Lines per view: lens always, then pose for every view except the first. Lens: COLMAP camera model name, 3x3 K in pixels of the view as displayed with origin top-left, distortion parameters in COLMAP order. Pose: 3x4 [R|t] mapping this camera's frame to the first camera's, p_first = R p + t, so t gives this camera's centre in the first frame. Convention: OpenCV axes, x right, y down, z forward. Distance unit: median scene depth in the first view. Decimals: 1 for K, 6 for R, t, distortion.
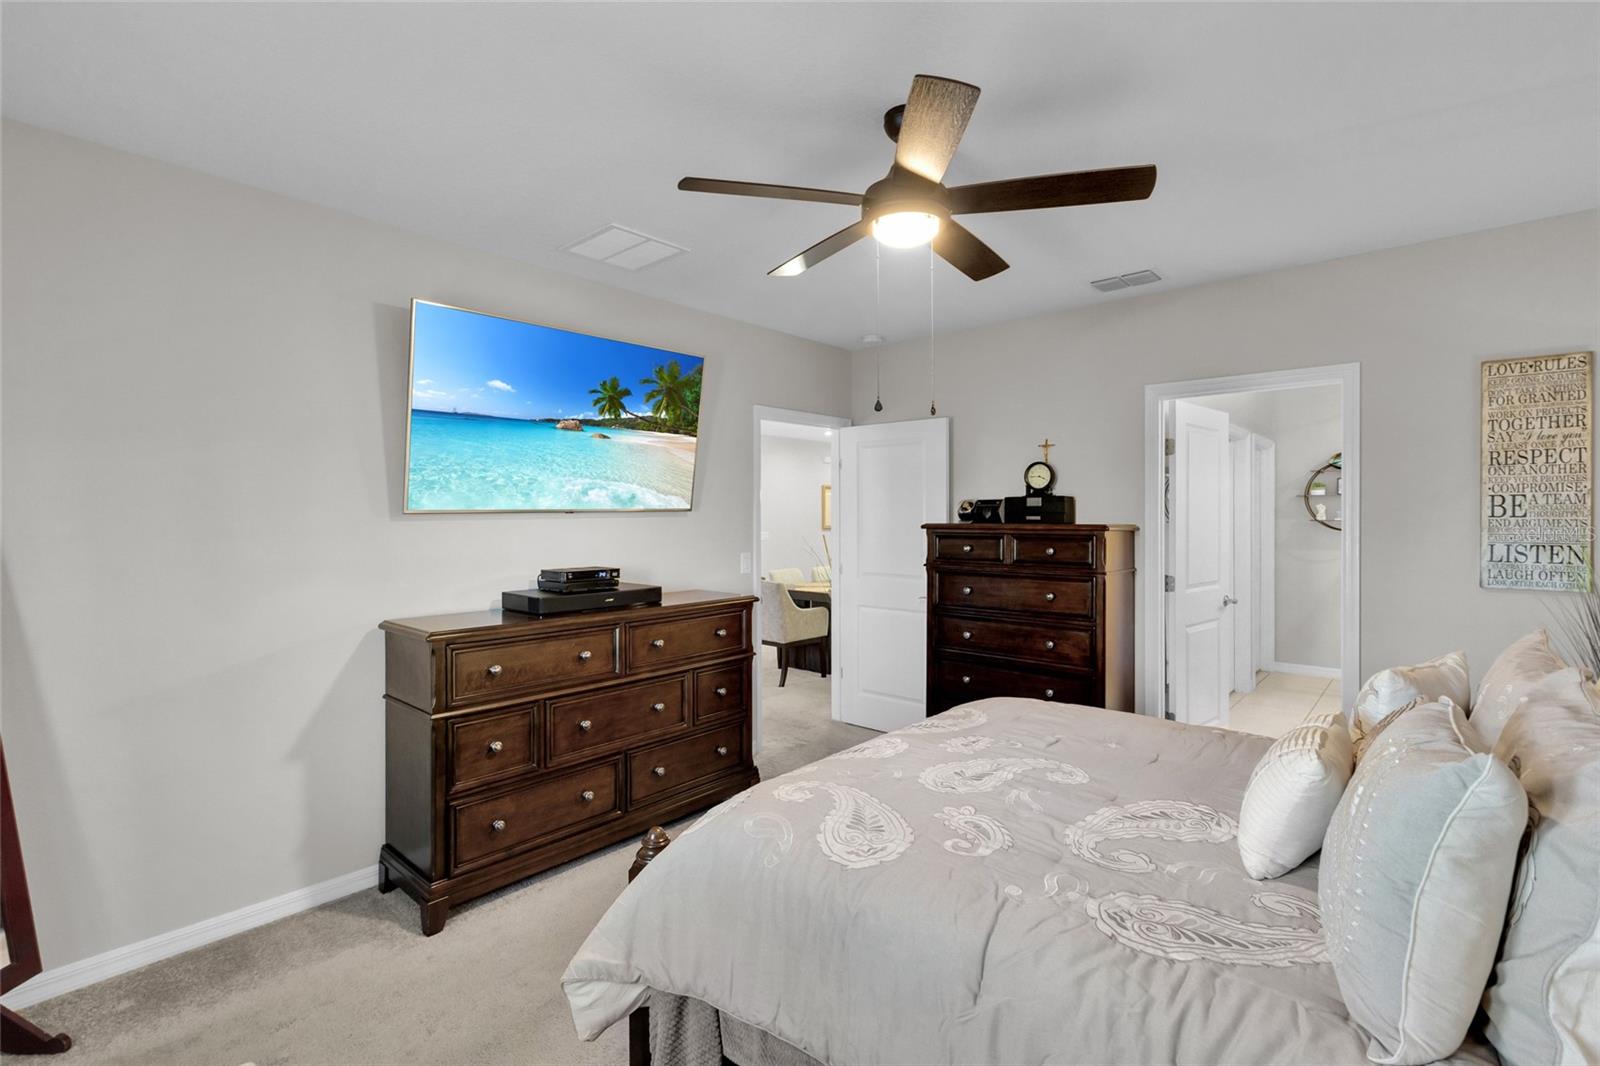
lens RADIAL K [[718.4, 0, 810.3], [0, 718.4, 519.7], [0, 0, 1]] dist [0.001664, -0.001666]
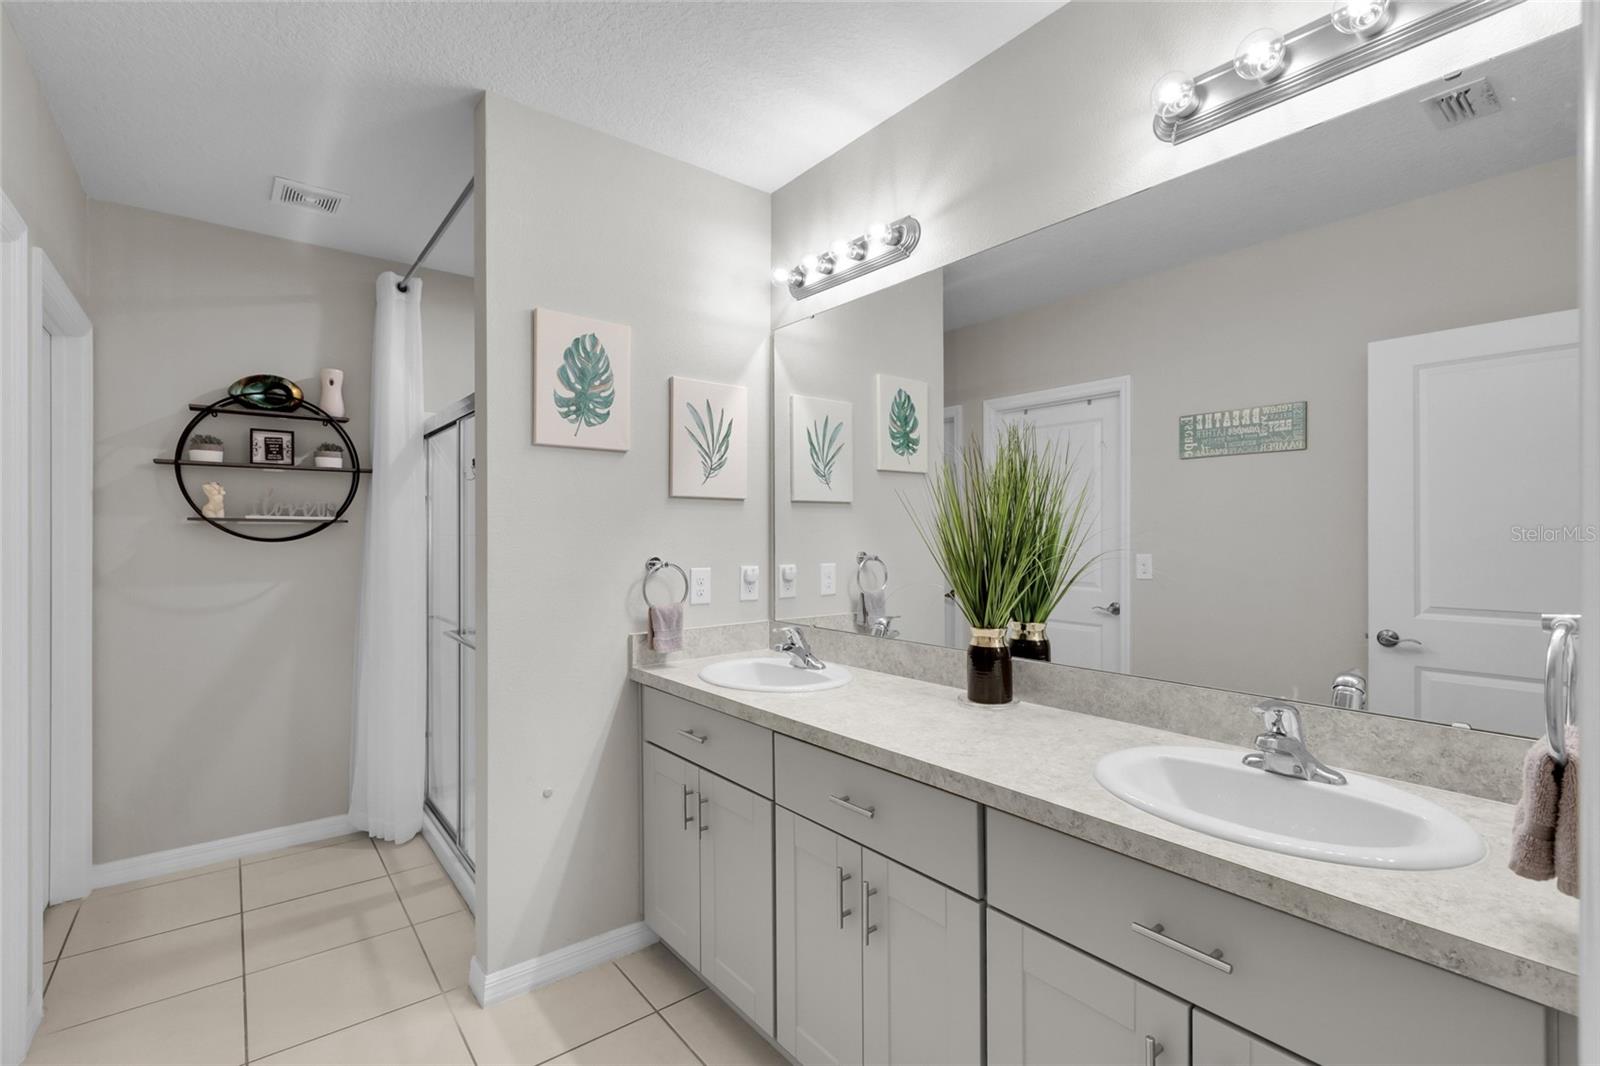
lens RADIAL K [[718.4, 0, 783.3], [0, 718.4, 516.8], [0, 0, 1]] dist [0.001664, -0.001666]
pose [[0.177317, 0.025708, 0.983818, 0.627577], [0.002990, 0.999640, -0.026660, 0.024332], [-0.984149, 0.007669, 0.177176, 1.076589]]
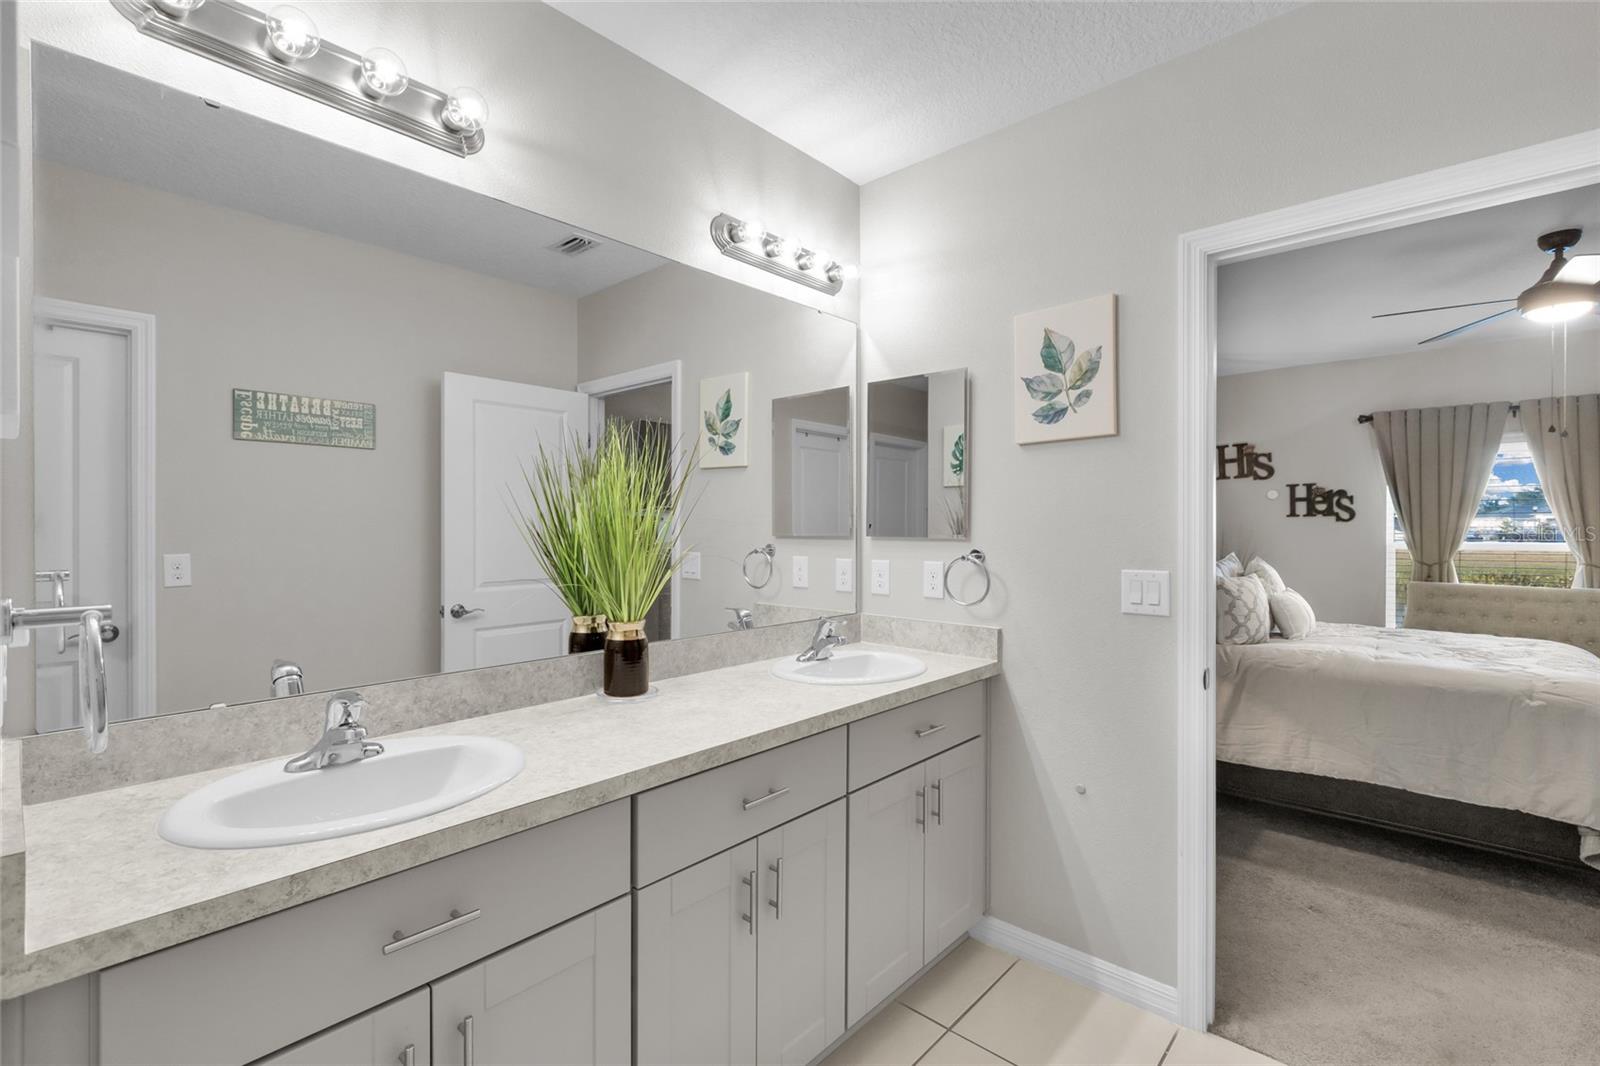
lens RADIAL K [[718.4, 0, 799.0], [0, 718.4, 532.6], [0, 0, 1]] dist [0.001664, -0.001666]
pose [[-0.999947, 0.002805, 0.009902, 1.038592], [0.002906, 0.999944, 0.010206, 0.021762], [-0.009873, 0.010234, -0.999899, 1.546060]]
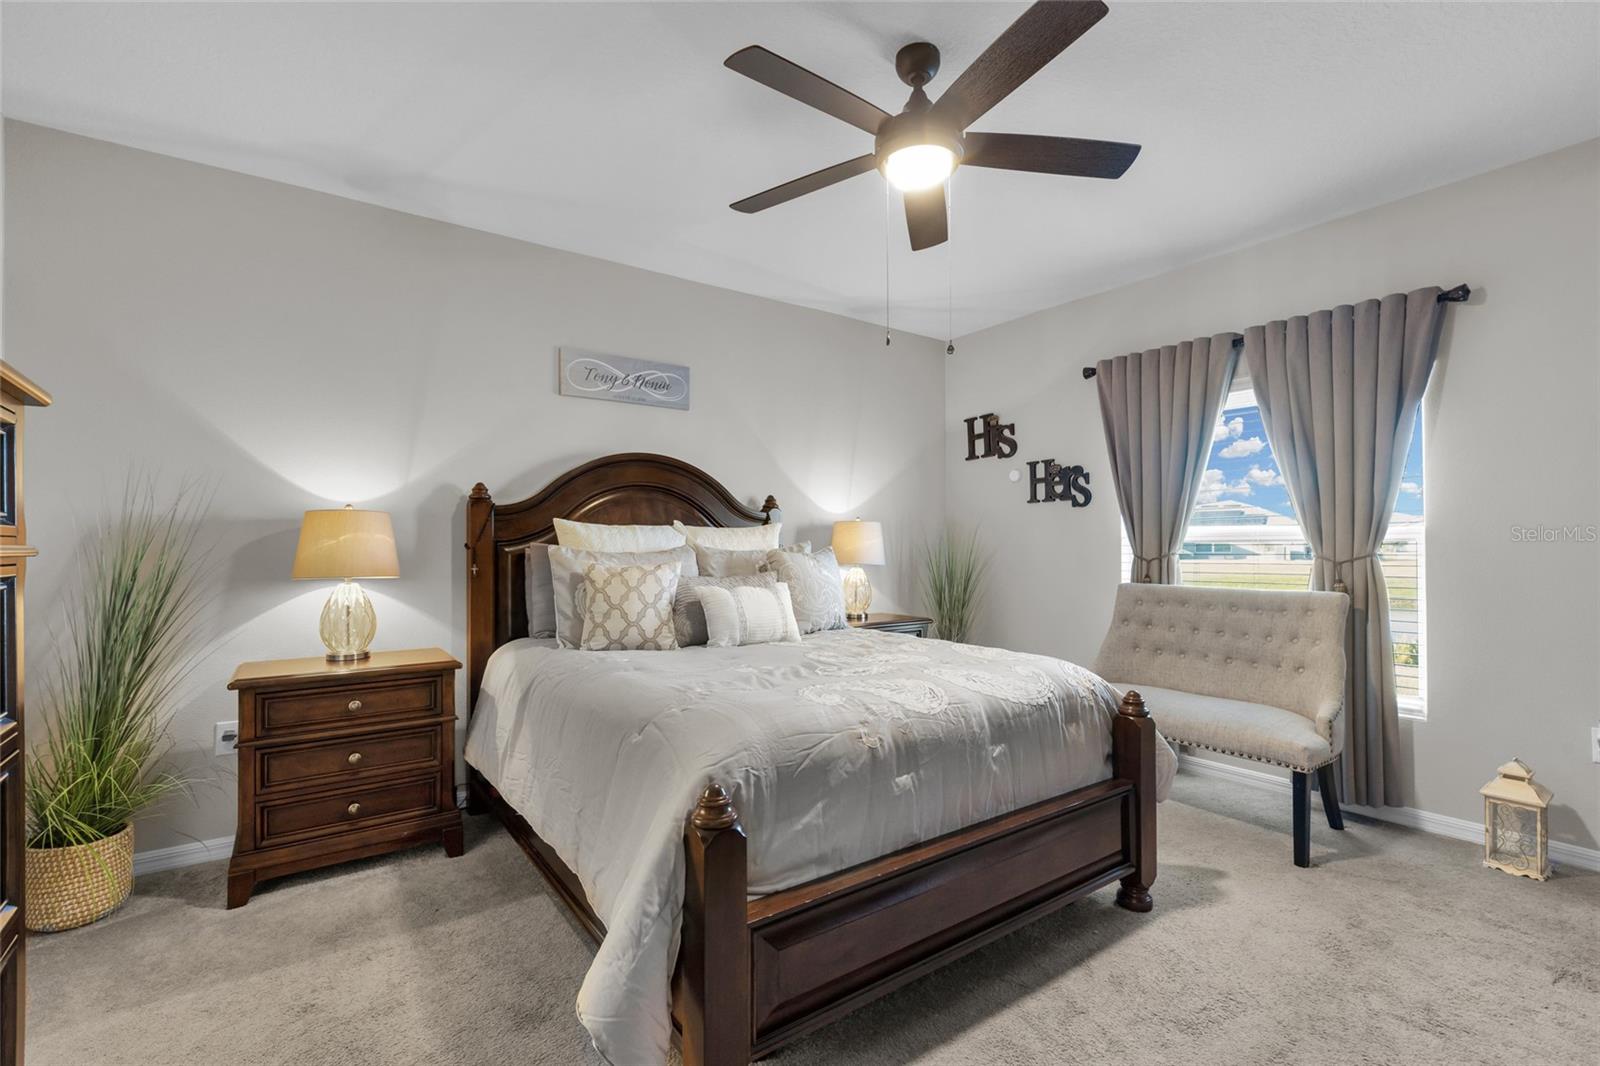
lens RADIAL K [[718.4, 0, 802.3], [0, 718.4, 544.1], [0, 0, 1]] dist [0.001664, -0.001666]
pose [[-0.975621, 0.005835, 0.219387, 0.037787], [0.006788, 0.999971, 0.003591, 0.073843], [-0.219359, 0.004993, -0.975631, 1.250727]]
